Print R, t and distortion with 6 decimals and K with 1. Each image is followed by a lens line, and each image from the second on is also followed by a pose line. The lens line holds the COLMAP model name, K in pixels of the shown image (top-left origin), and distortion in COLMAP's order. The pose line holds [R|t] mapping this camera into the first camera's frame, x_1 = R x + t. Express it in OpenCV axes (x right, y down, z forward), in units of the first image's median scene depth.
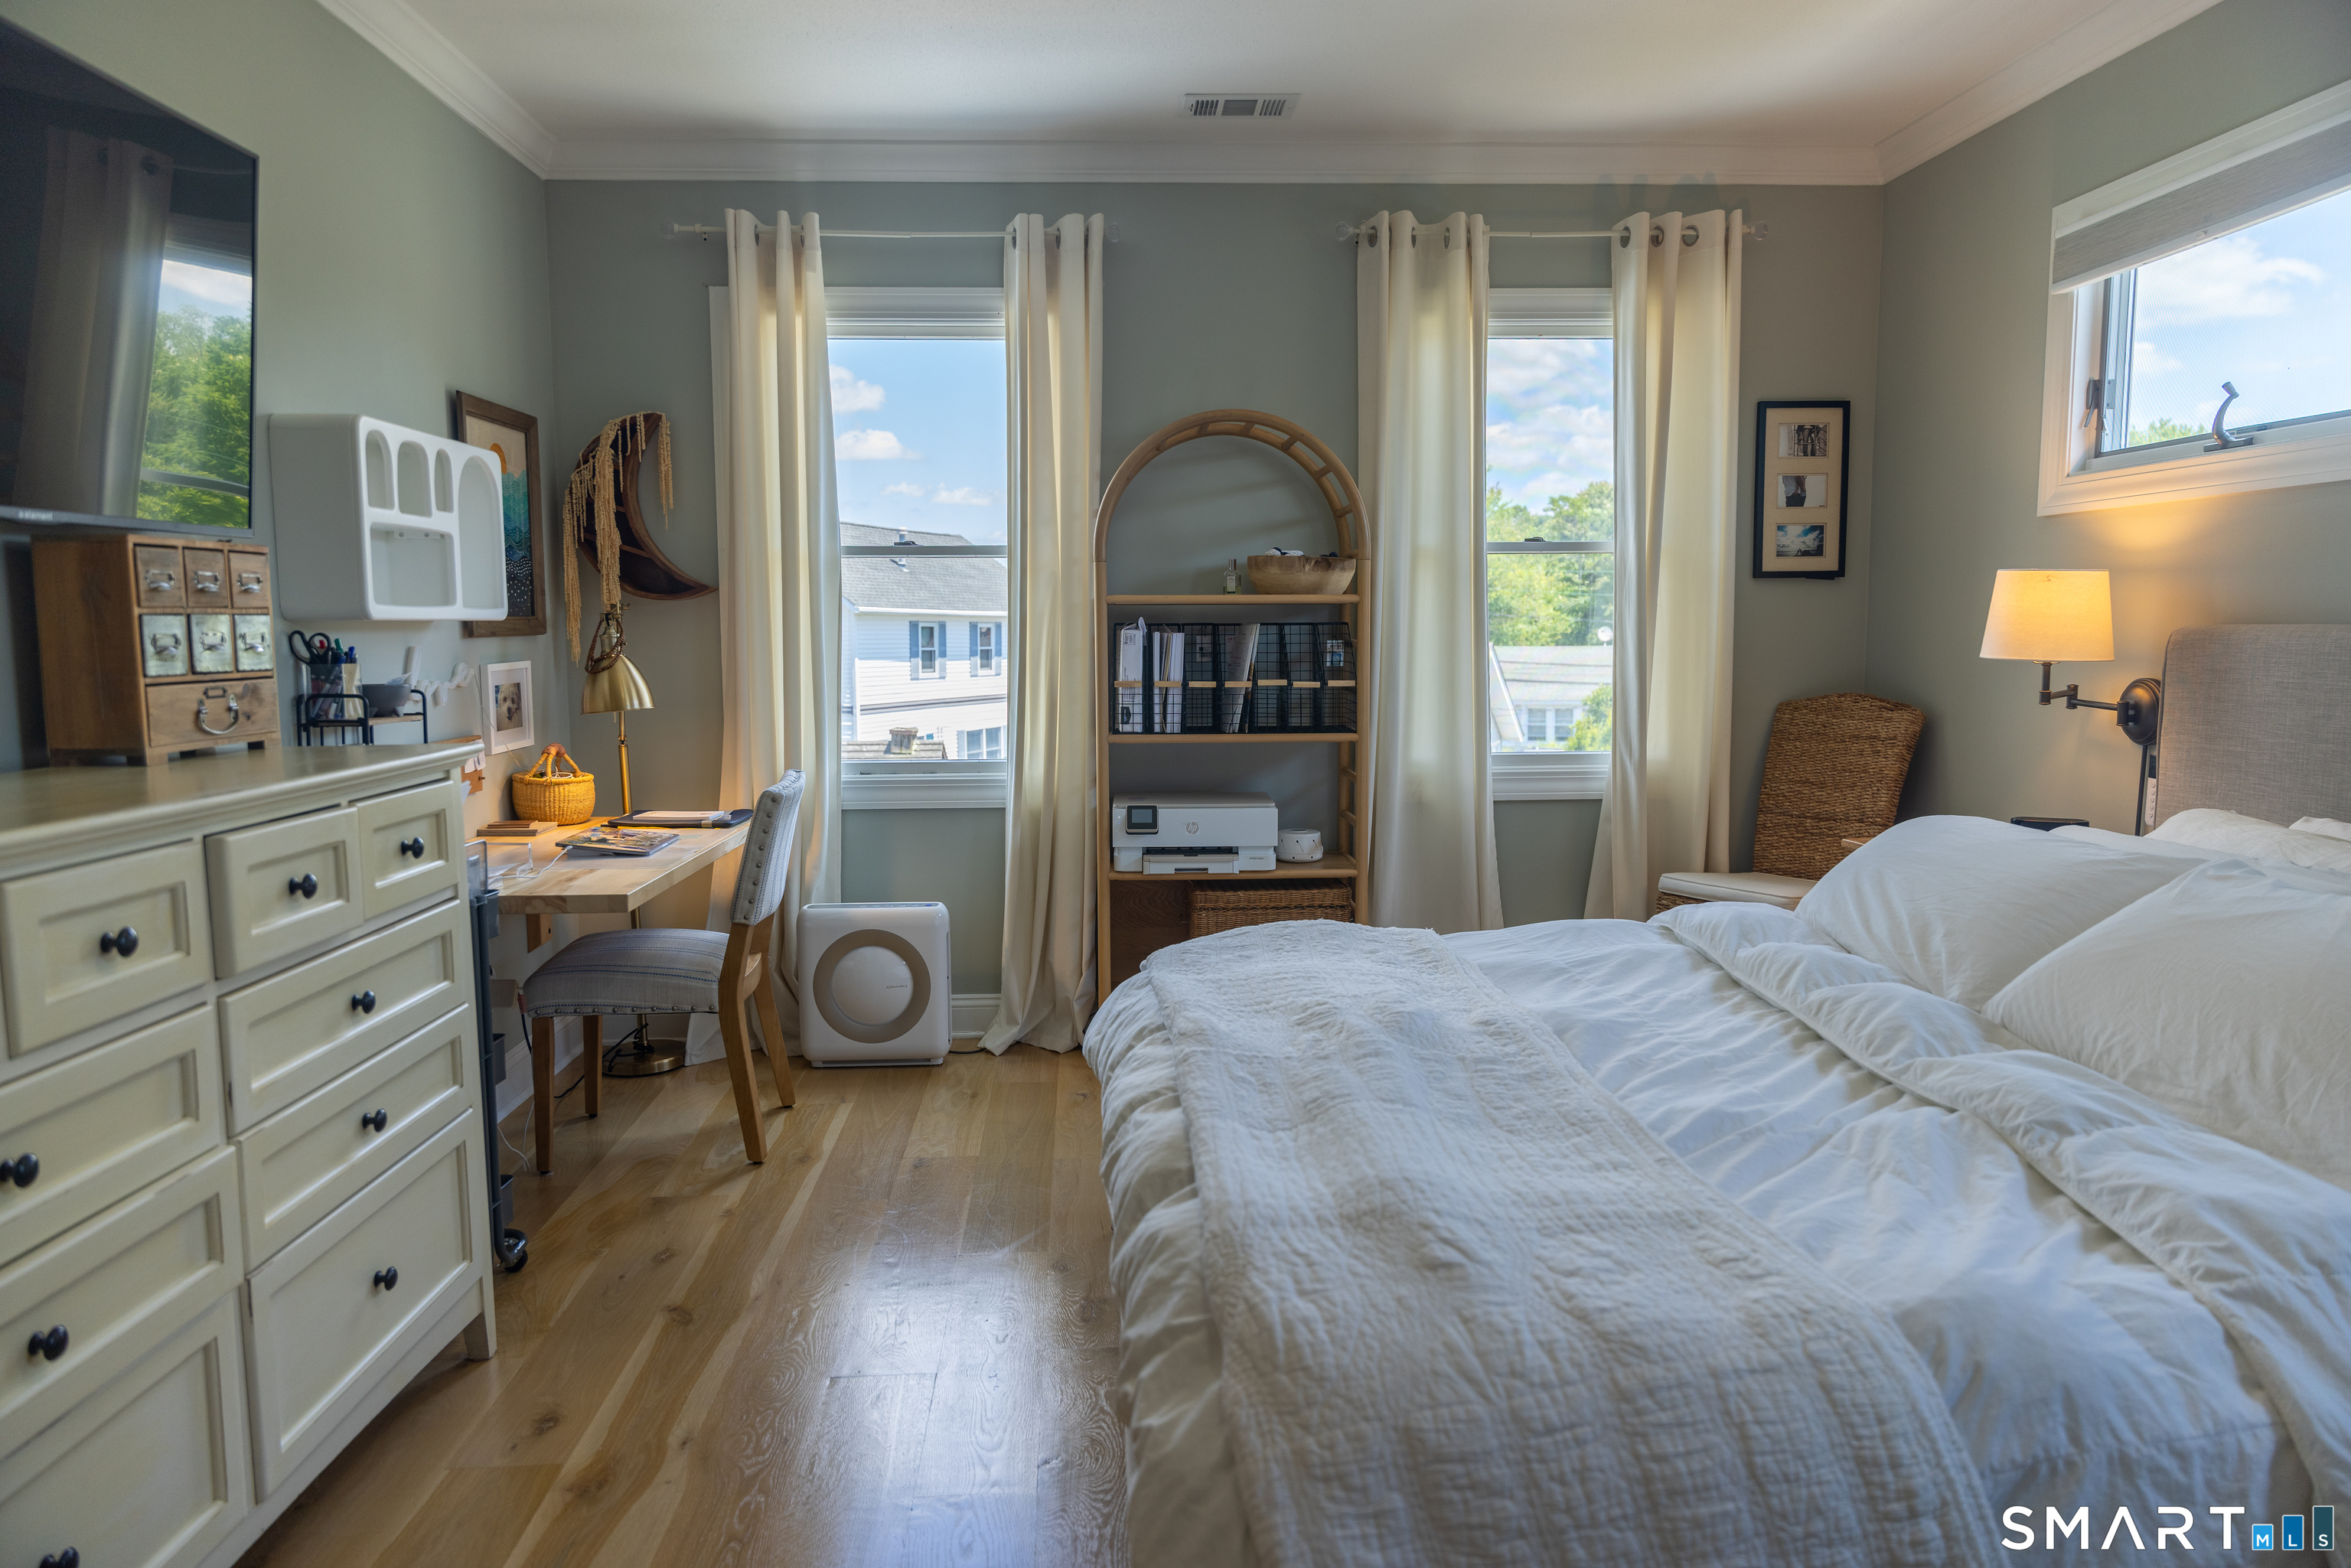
lens RADIAL K [[1527.7, 0, 1176.8], [0, 1527.7, 783.1], [0, 0, 1]] dist [0.010390, -0.001468]
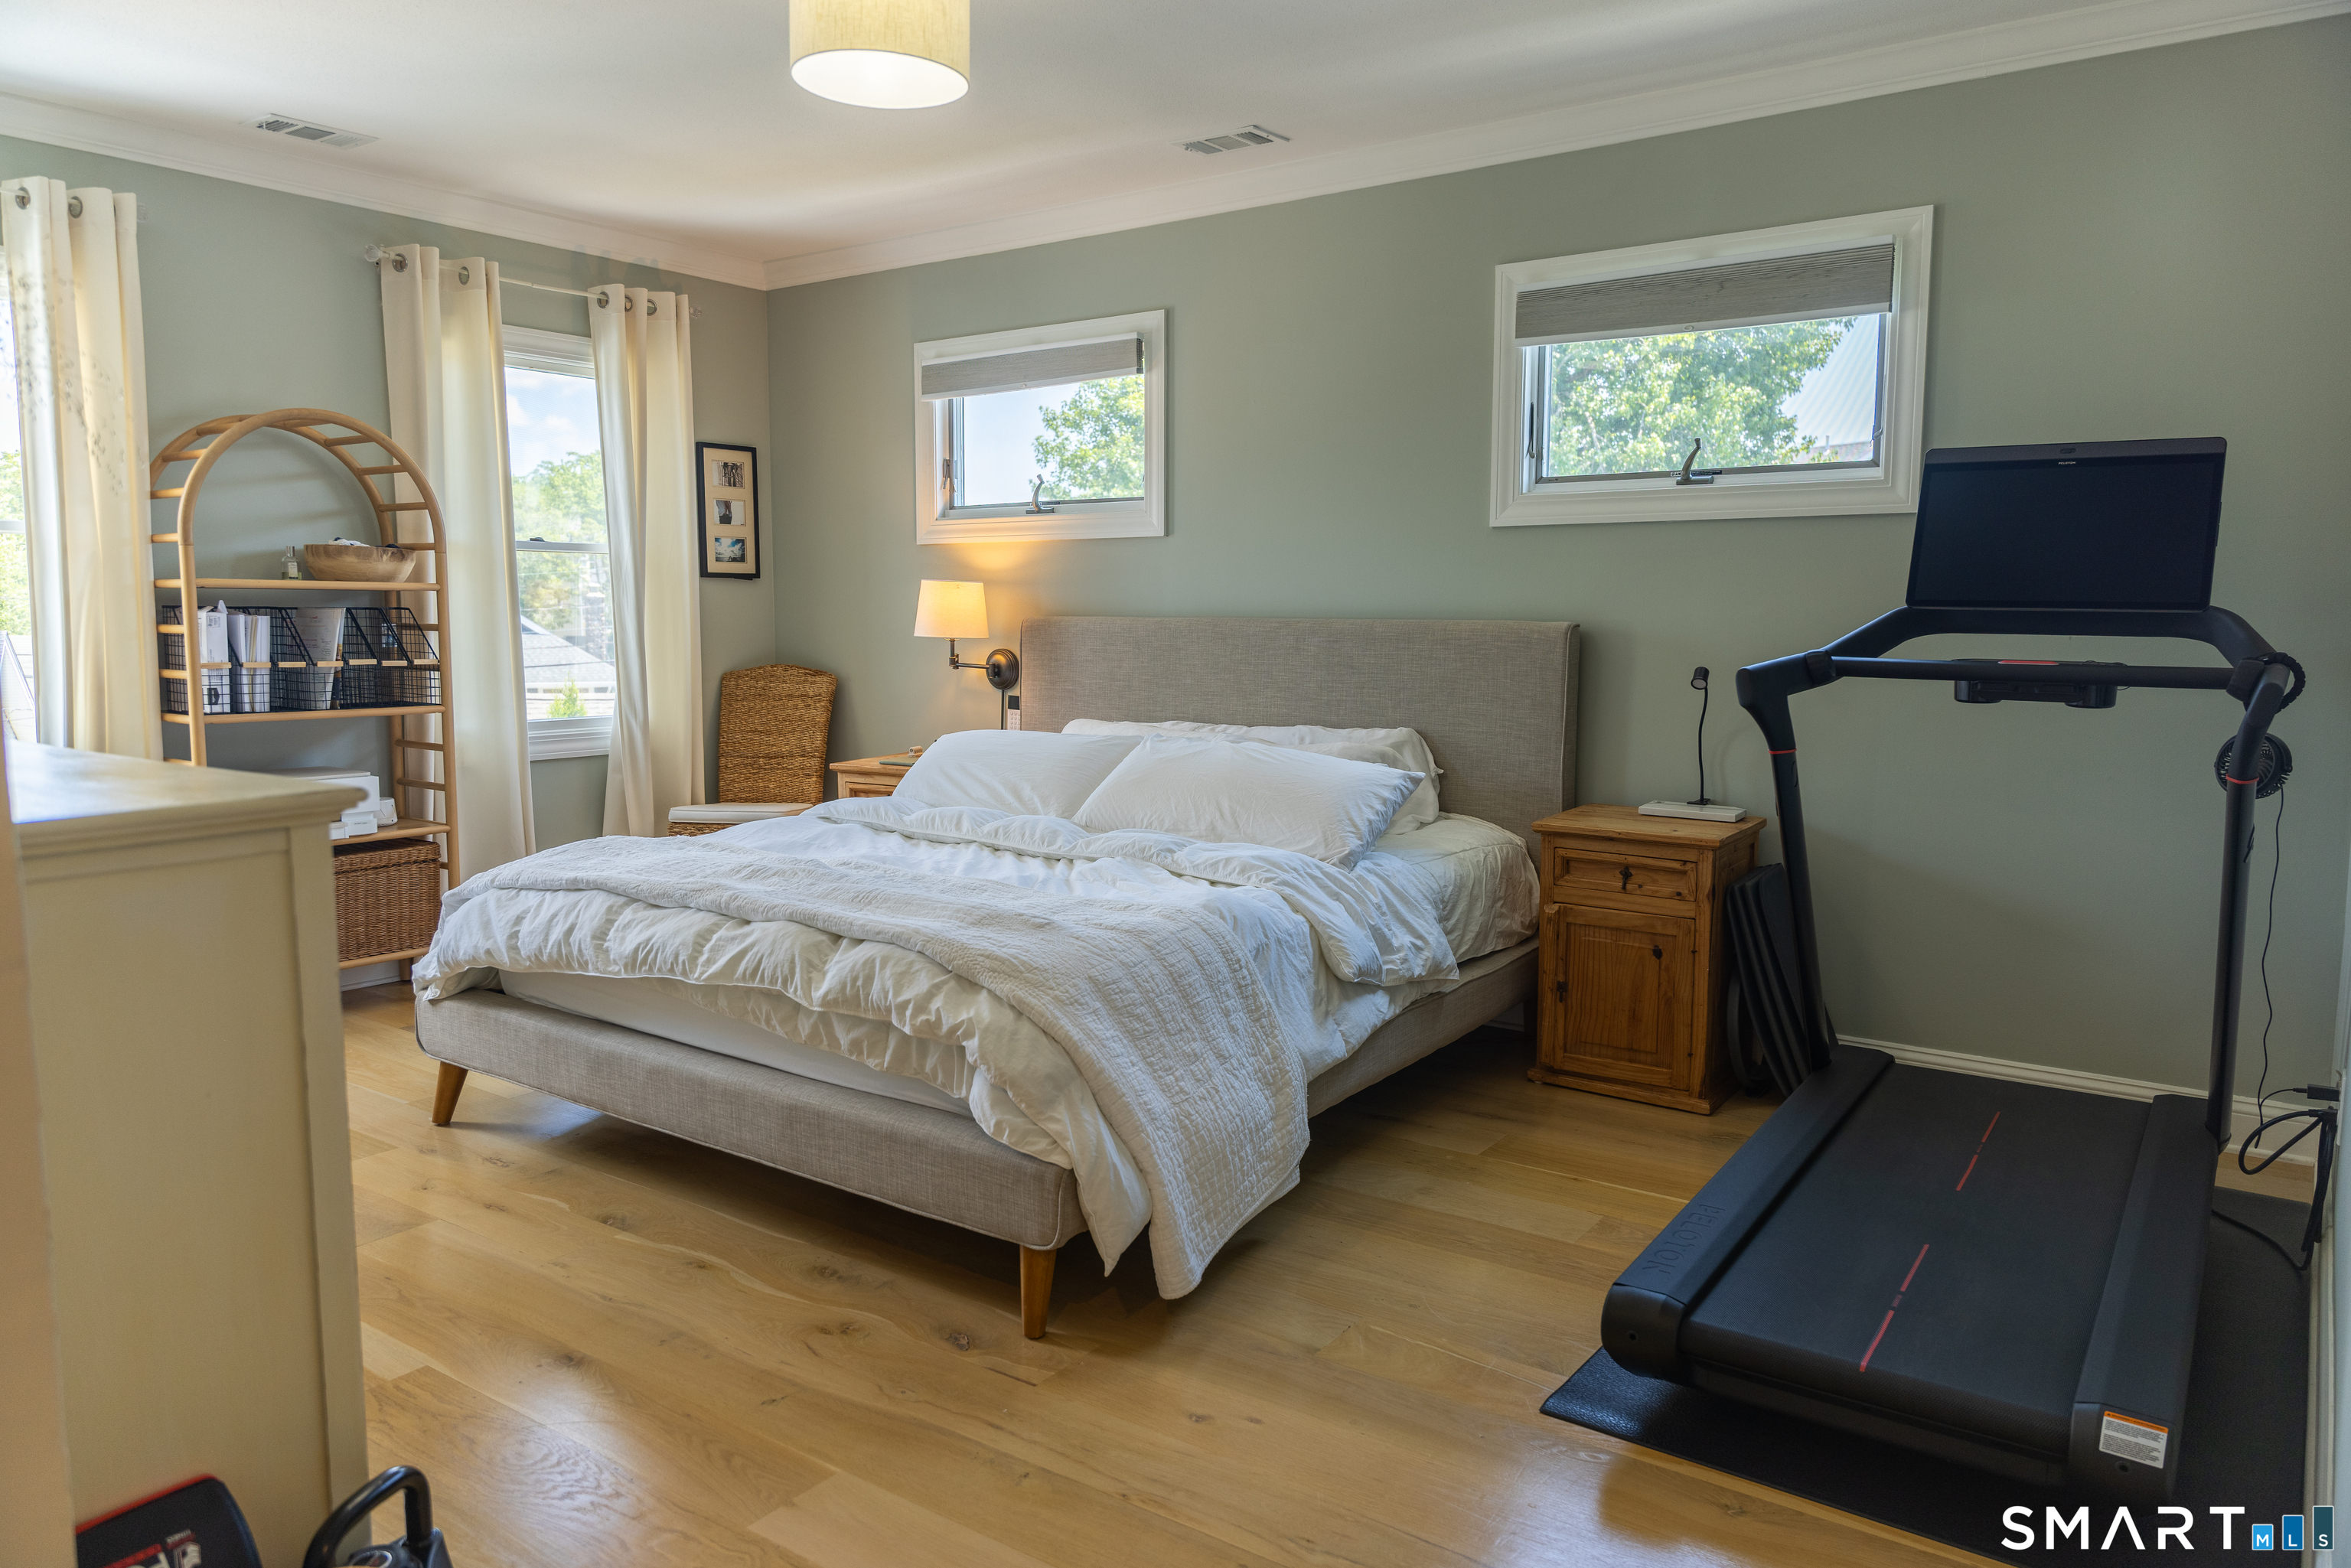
lens RADIAL K [[1527.7, 0, 1186.1], [0, 1527.7, 779.7], [0, 0, 1]] dist [0.010390, -0.001468]
pose [[0.632191, -0.075004, 0.771173, -0.413476], [0.071200, 0.996716, 0.038573, 0.017823], [-0.771534, 0.030522, 0.635456, -0.149007]]
